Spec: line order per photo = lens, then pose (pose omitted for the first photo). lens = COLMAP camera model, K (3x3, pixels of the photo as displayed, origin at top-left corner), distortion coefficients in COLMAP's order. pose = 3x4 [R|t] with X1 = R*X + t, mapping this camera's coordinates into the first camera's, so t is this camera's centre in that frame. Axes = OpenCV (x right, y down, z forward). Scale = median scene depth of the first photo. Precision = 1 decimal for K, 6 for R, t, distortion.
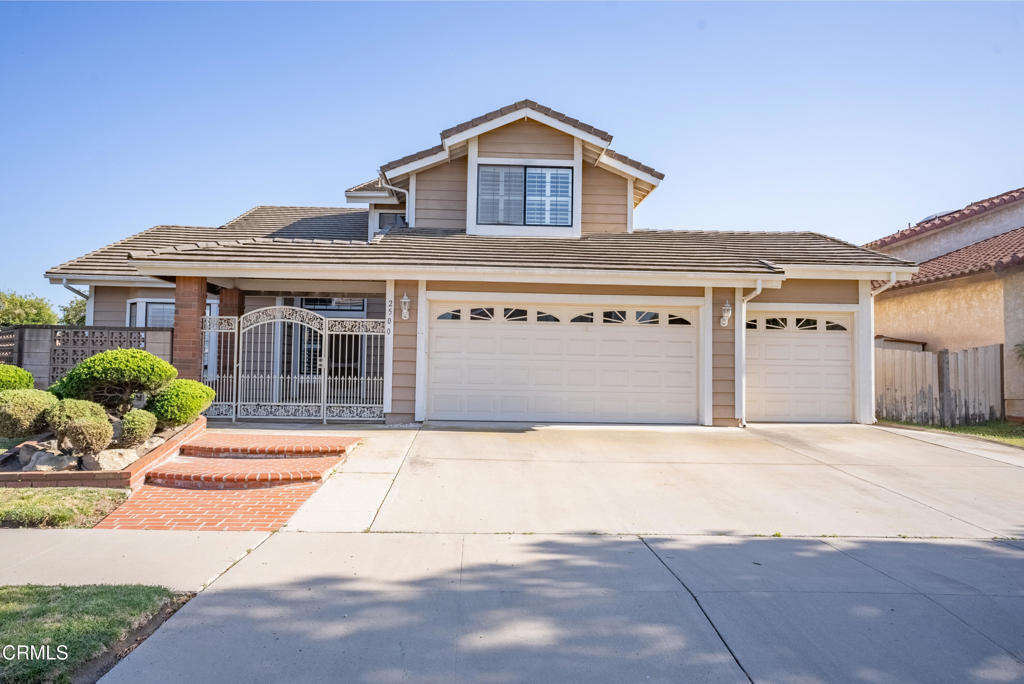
lens RADIAL K [[694.4, 0, 499.8], [0, 694.4, 340.0], [0, 0, 1]] dist [0.001599, 0.002576]
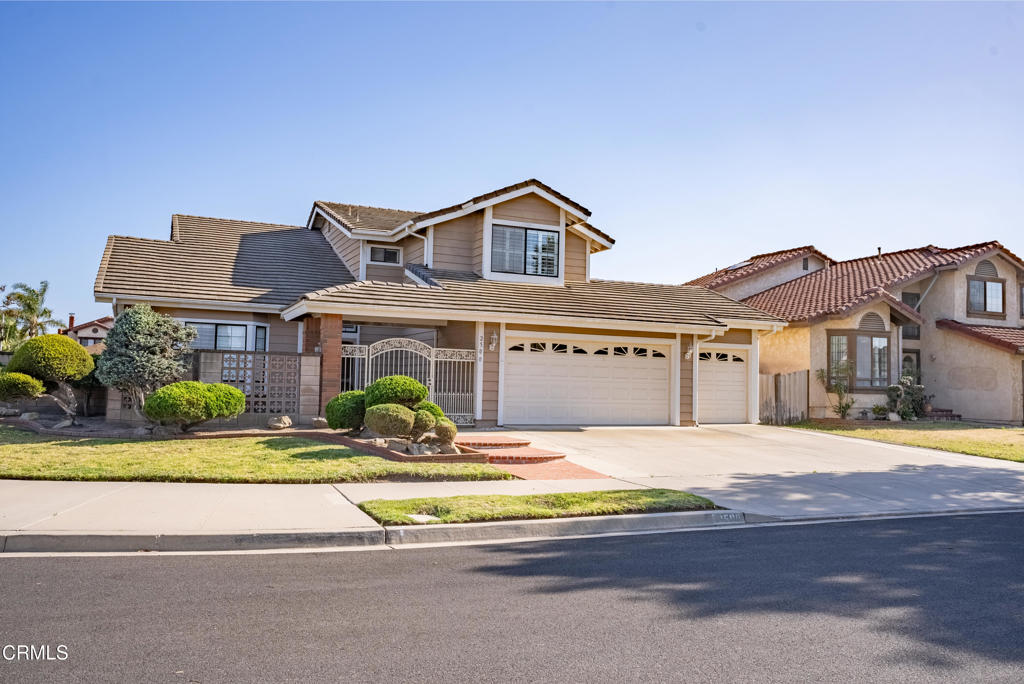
lens RADIAL K [[790.1, 0, 493.1], [0, 790.1, 344.4], [0, 0, 1]] dist [-0.000429, -0.000271]
pose [[0.930488, 0.023082, 0.365594, -0.676829], [-0.024388, 0.999702, -0.001045, -0.039020], [-0.365509, -0.007944, 0.930774, -0.421840]]
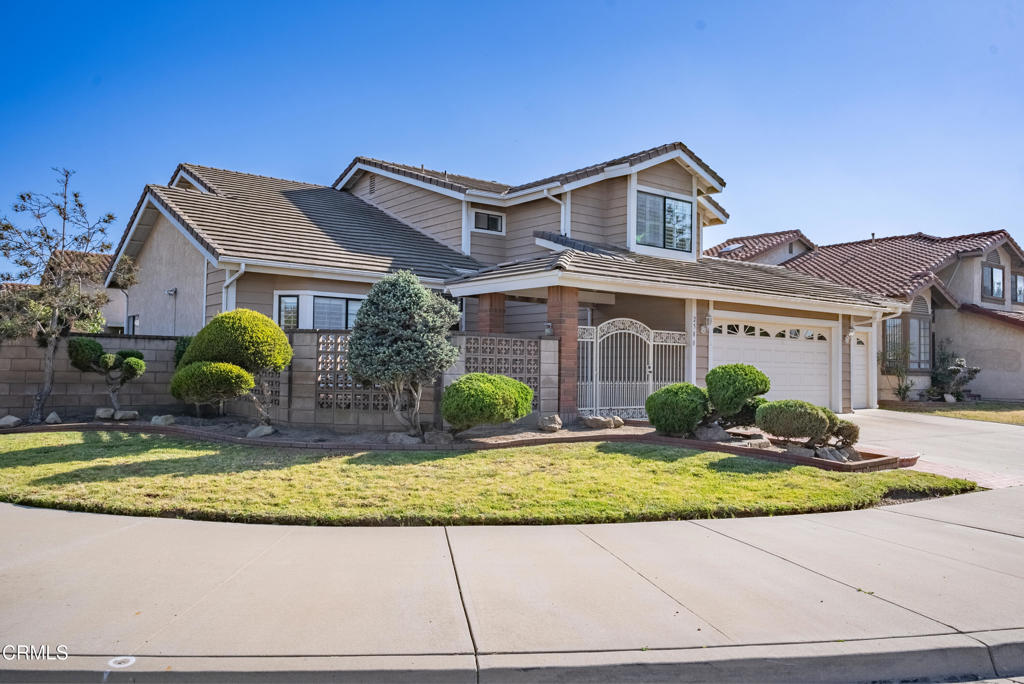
lens RADIAL K [[789.0, 0, 485.0], [0, 789.0, 339.4], [0, 0, 1]] dist [-0.000530, 0.002096]
pose [[0.821484, 0.016941, 0.569980, -1.178028], [-0.028217, 0.999542, 0.010960, -0.022218], [-0.569533, -0.025087, 0.821585, 0.099794]]
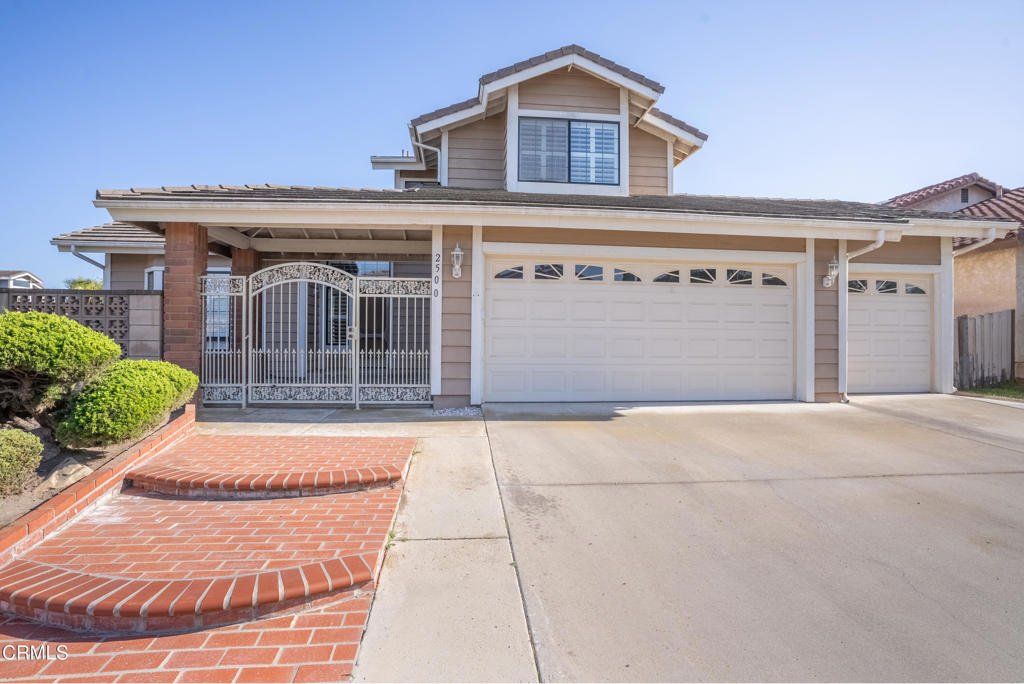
lens RADIAL K [[502.3, 0, 502.2], [0, 502.3, 336.0], [0, 0, 1]] dist [-0.073468, 0.030777]
pose [[0.998412, -0.009077, 0.055604, -0.113278], [0.006792, 0.999130, 0.041151, 0.013423], [-0.055929, -0.040708, 0.997604, 0.408096]]
